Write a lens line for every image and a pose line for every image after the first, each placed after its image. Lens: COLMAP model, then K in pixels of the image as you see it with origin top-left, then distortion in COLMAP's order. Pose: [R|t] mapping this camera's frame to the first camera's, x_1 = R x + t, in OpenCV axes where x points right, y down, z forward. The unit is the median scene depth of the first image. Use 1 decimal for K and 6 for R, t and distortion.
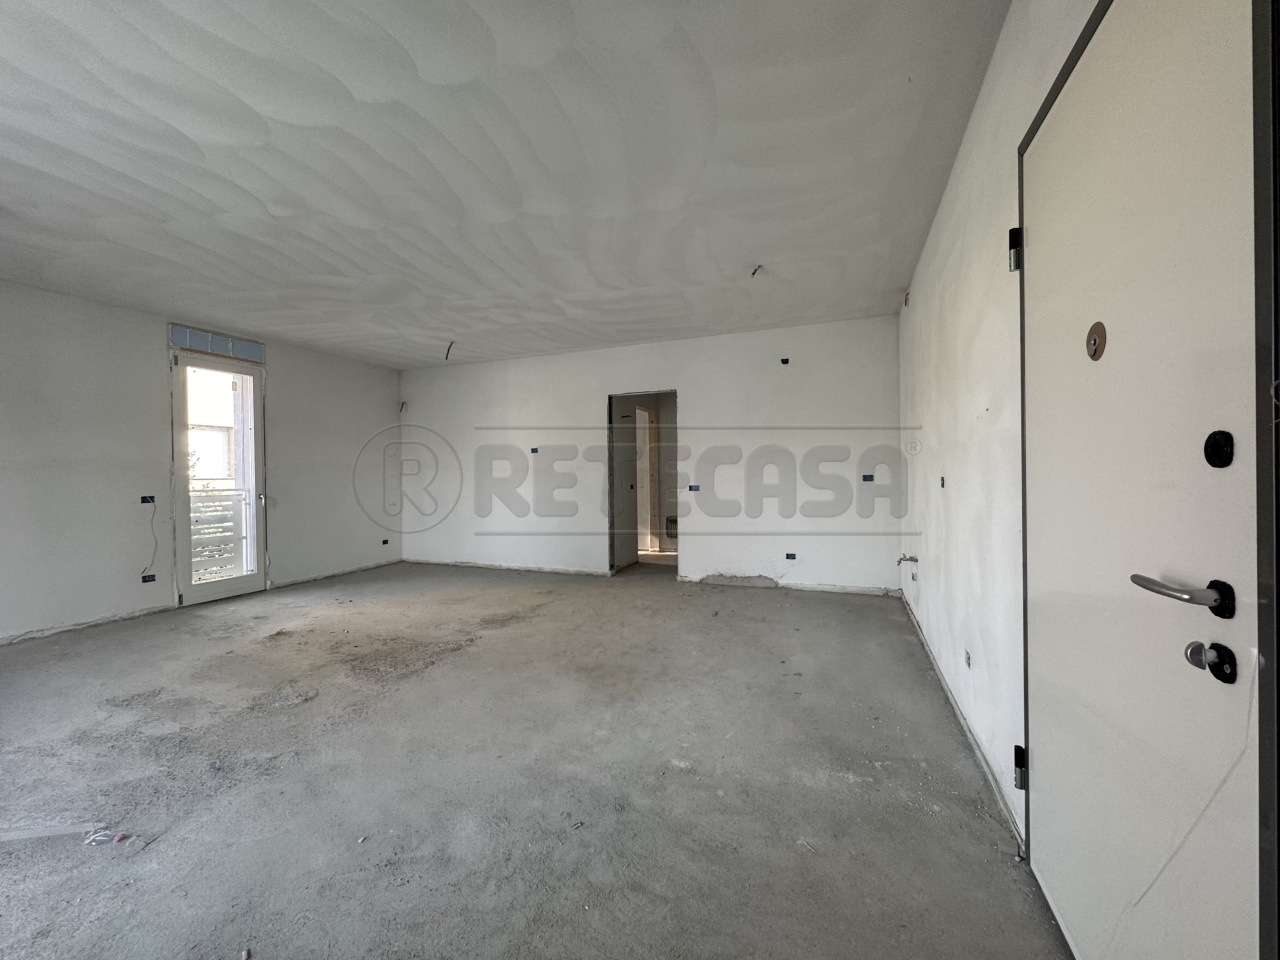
lens RADIAL K [[508.8, 0, 641.9], [0, 508.8, 476.4], [0, 0, 1]] dist [-0.000885, 0.001186]
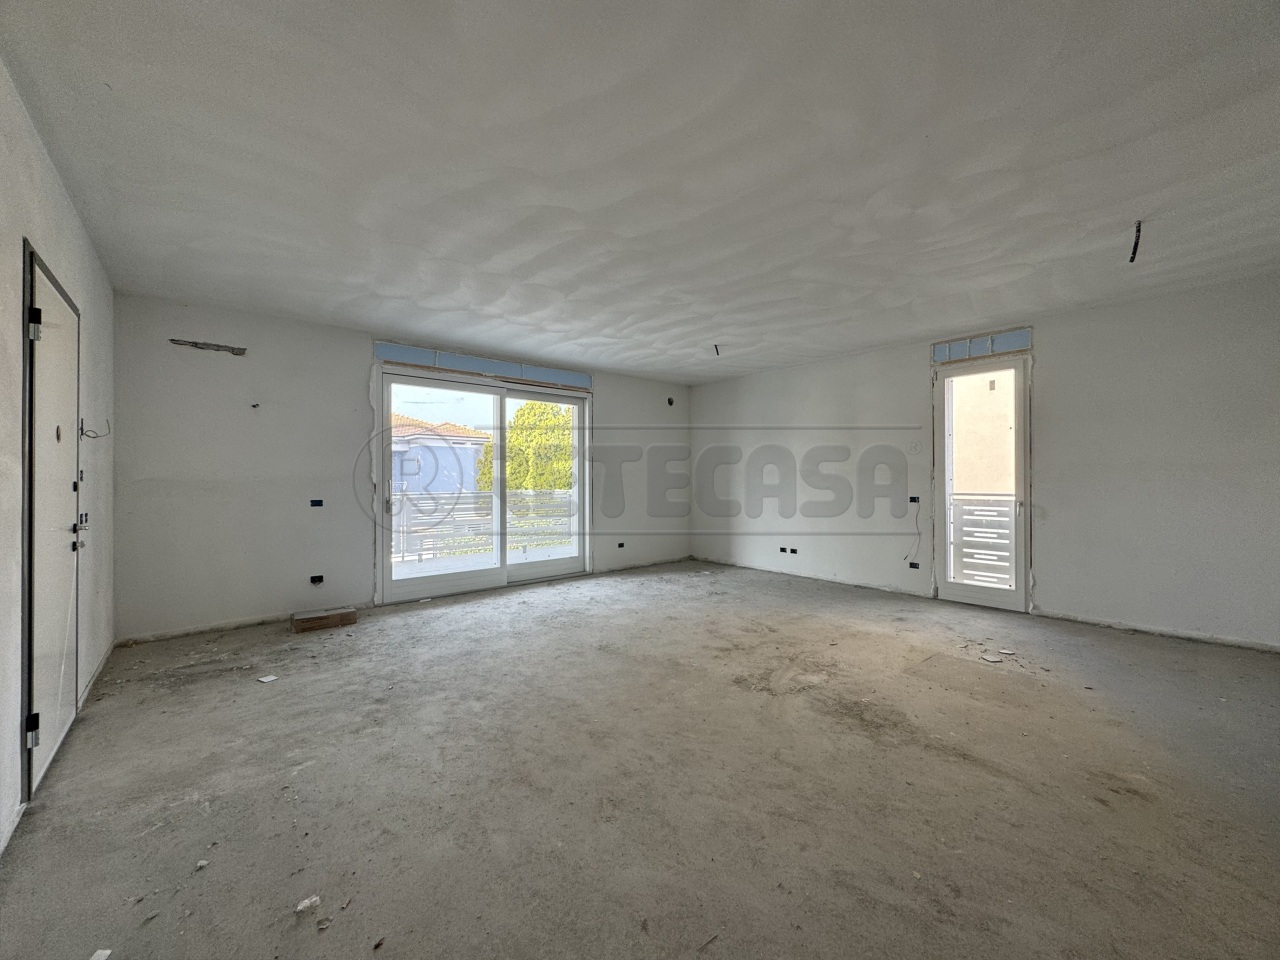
lens RADIAL K [[508.8, 0, 640.7], [0, 508.8, 481.6], [0, 0, 1]] dist [-0.000885, 0.001186]
pose [[-0.469659, 0.018337, -0.882658, 0.401629], [0.004437, 0.999821, 0.018410, -0.022367], [0.882837, 0.004730, -0.469656, 1.030390]]
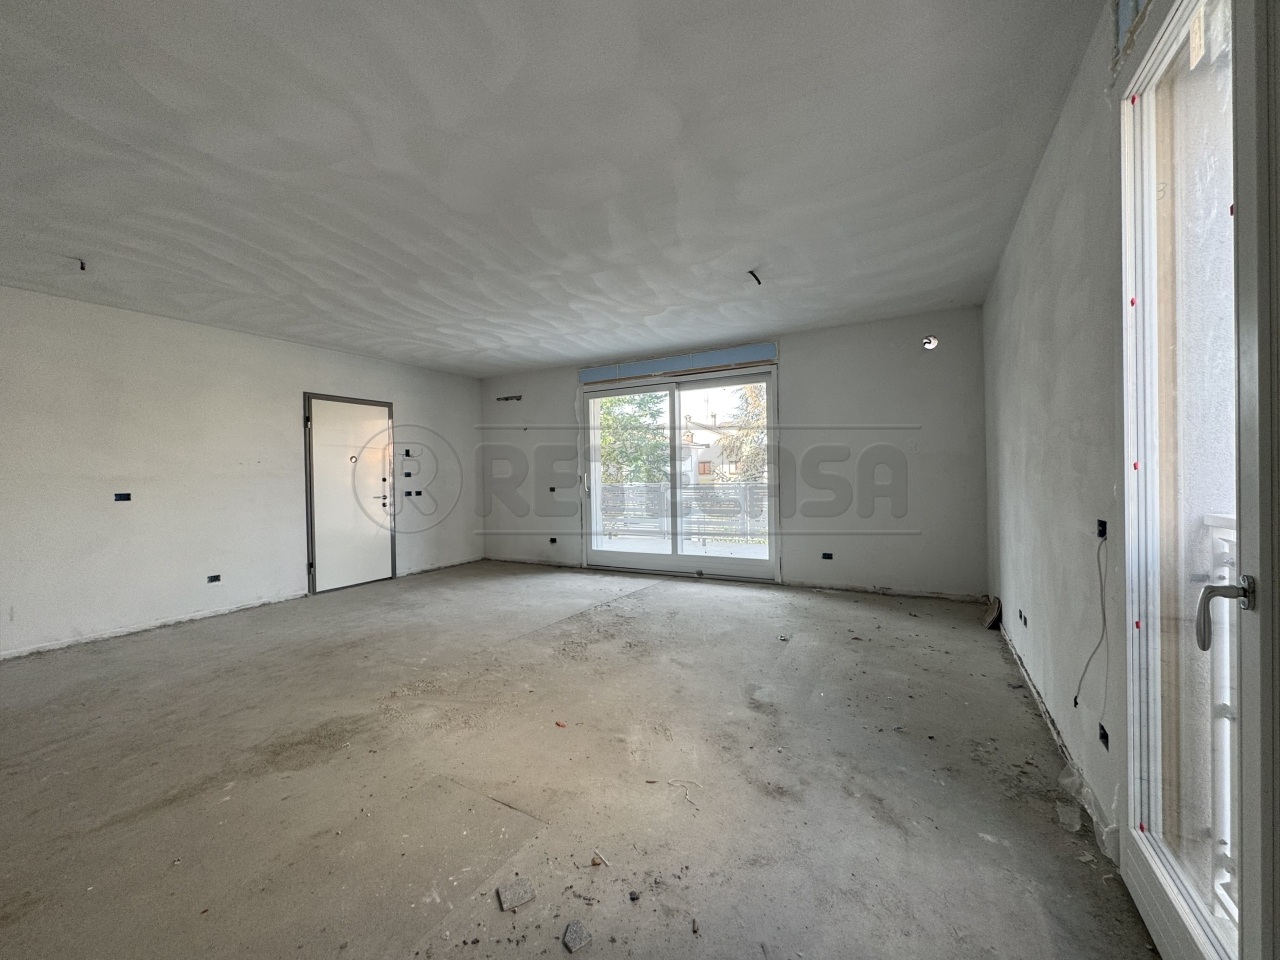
lens RADIAL K [[508.8, 0, 641.3], [0, 508.8, 489.3], [0, 0, 1]] dist [-0.000885, 0.001186]
pose [[-0.990418, 0.027453, 0.135344, -0.711820], [0.032605, 0.998820, 0.035997, -0.009696], [-0.134196, 0.040065, -0.990145, 1.468820]]
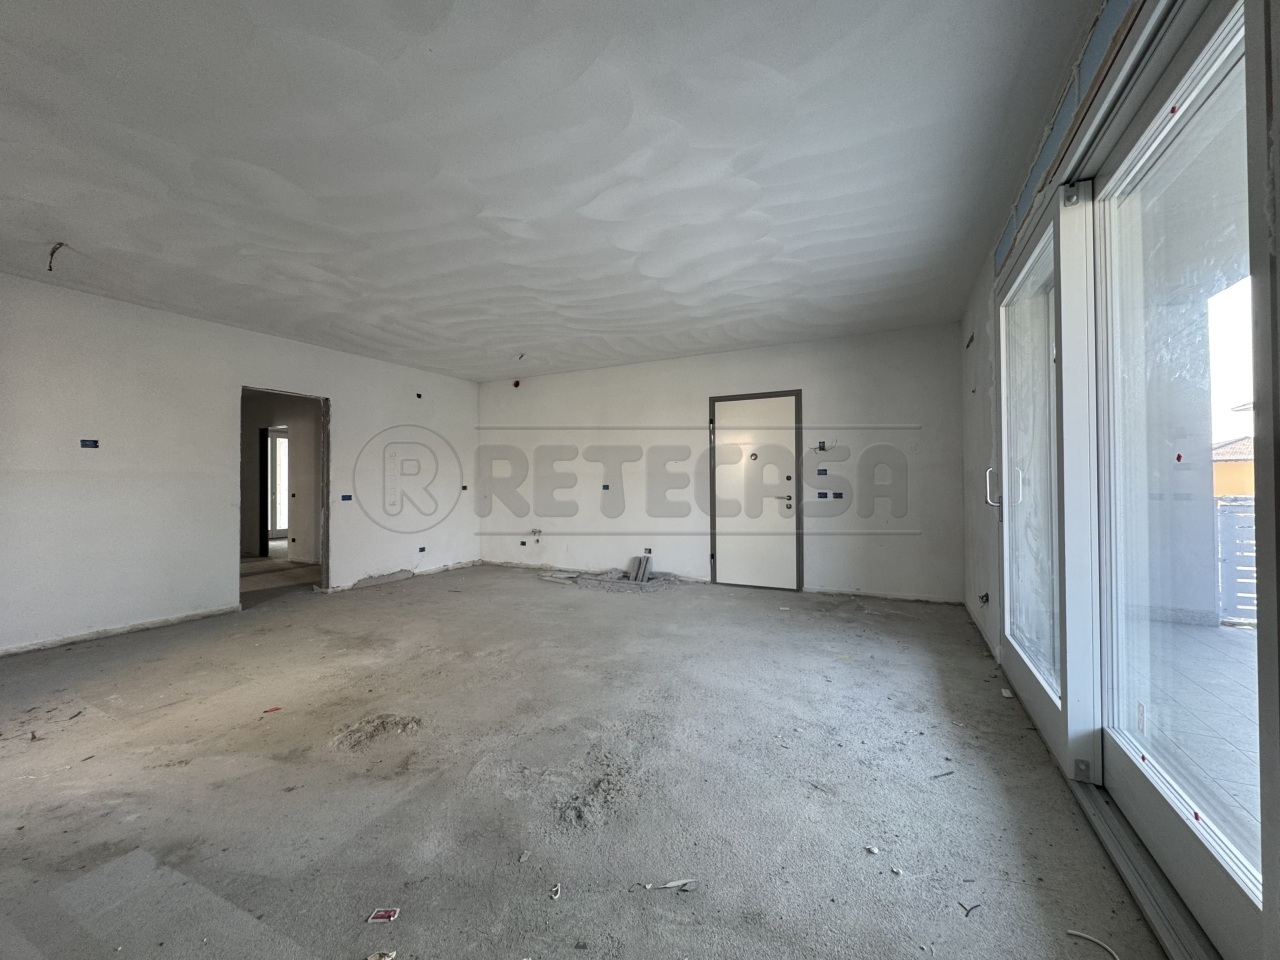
lens RADIAL K [[508.8, 0, 630.4], [0, 508.8, 474.1], [0, 0, 1]] dist [-0.000885, 0.001186]
pose [[0.109493, 0.033023, 0.993439, -1.101230], [0.009253, 0.999371, -0.034240, 0.020807], [-0.993945, 0.012941, 0.109118, 0.416381]]
